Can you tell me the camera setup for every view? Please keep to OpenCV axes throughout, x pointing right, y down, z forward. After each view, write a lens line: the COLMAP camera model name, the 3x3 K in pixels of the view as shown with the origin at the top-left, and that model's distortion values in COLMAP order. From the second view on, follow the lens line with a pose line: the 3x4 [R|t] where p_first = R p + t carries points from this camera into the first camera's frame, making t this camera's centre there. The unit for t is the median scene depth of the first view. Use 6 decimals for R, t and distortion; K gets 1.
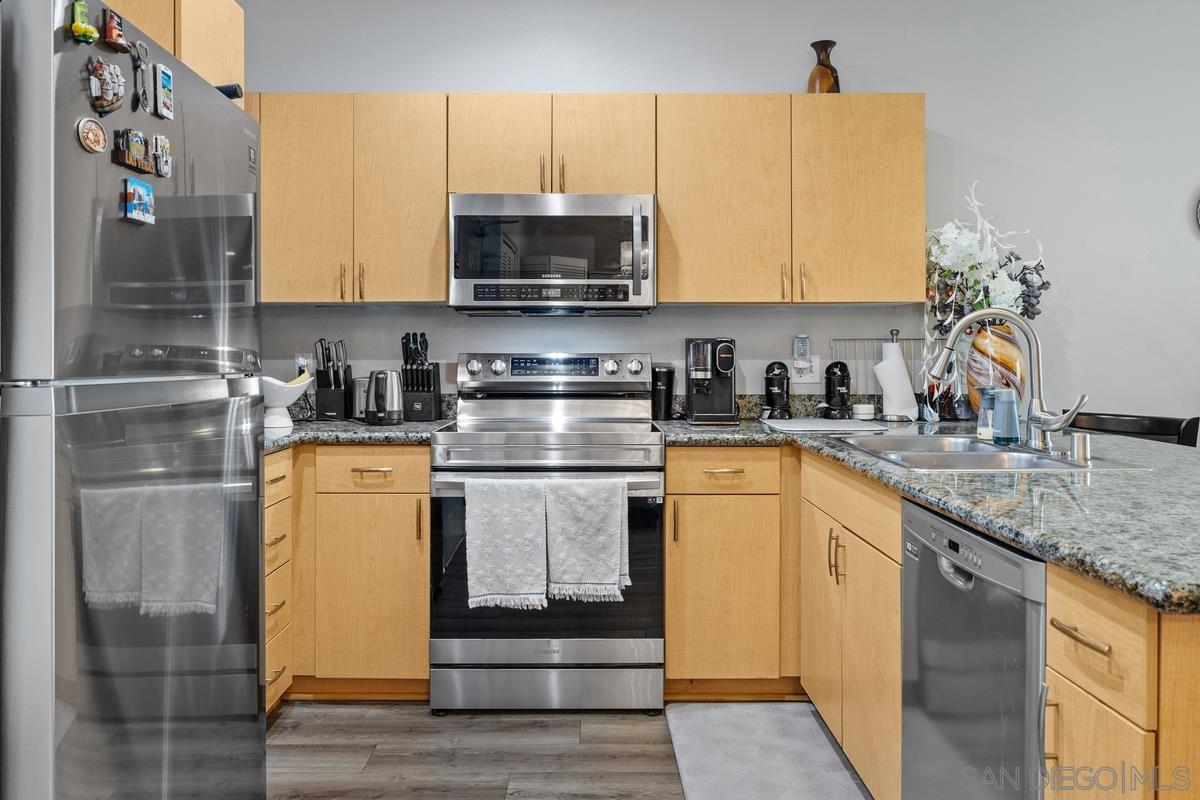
lens RADIAL K [[870.7, 0, 600.4], [0, 870.7, 345.8], [0, 0, 1]] dist [-0.006136, -0.002030]
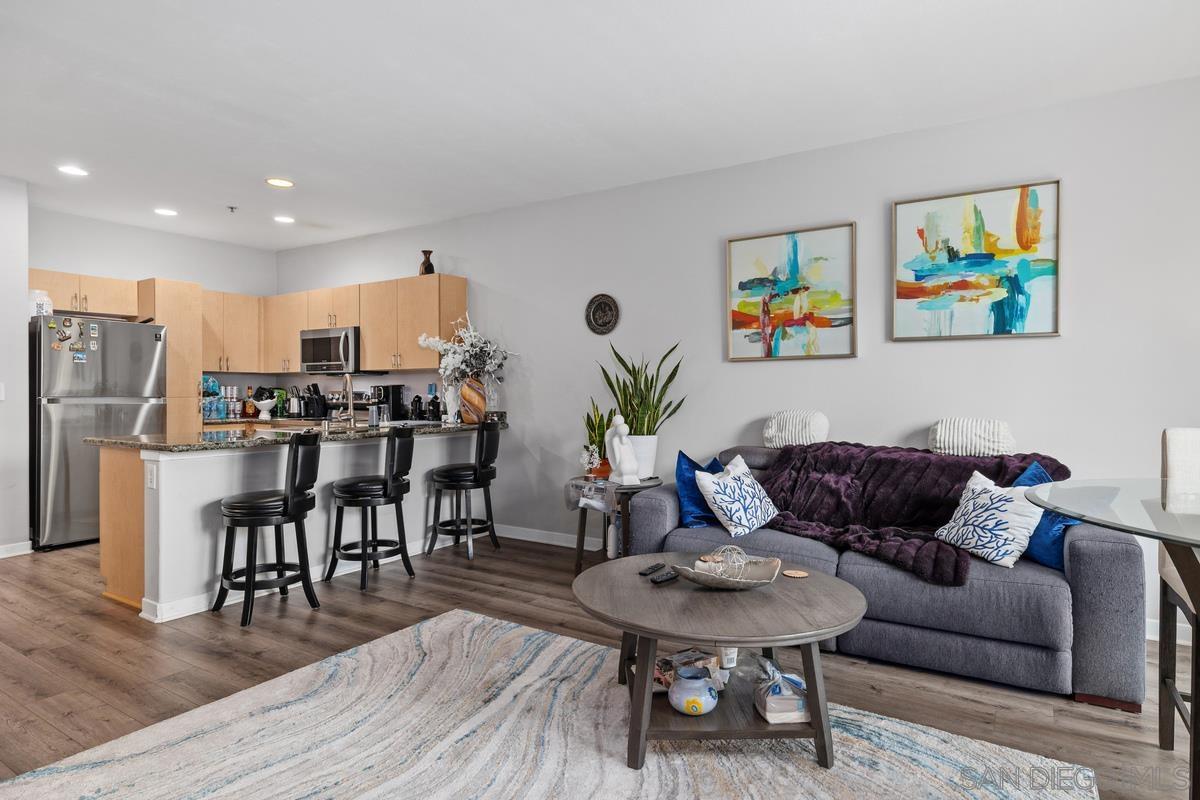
lens RADIAL K [[661.3, 0, 605.1], [0, 661.3, 392.8], [0, 0, 1]] dist [0.001708, 0.000338]
pose [[0.837218, 0.001406, -0.546867, 1.739187], [0.005189, 0.999931, 0.010514, -0.002929], [0.546844, -0.011640, 0.837153, -0.183451]]
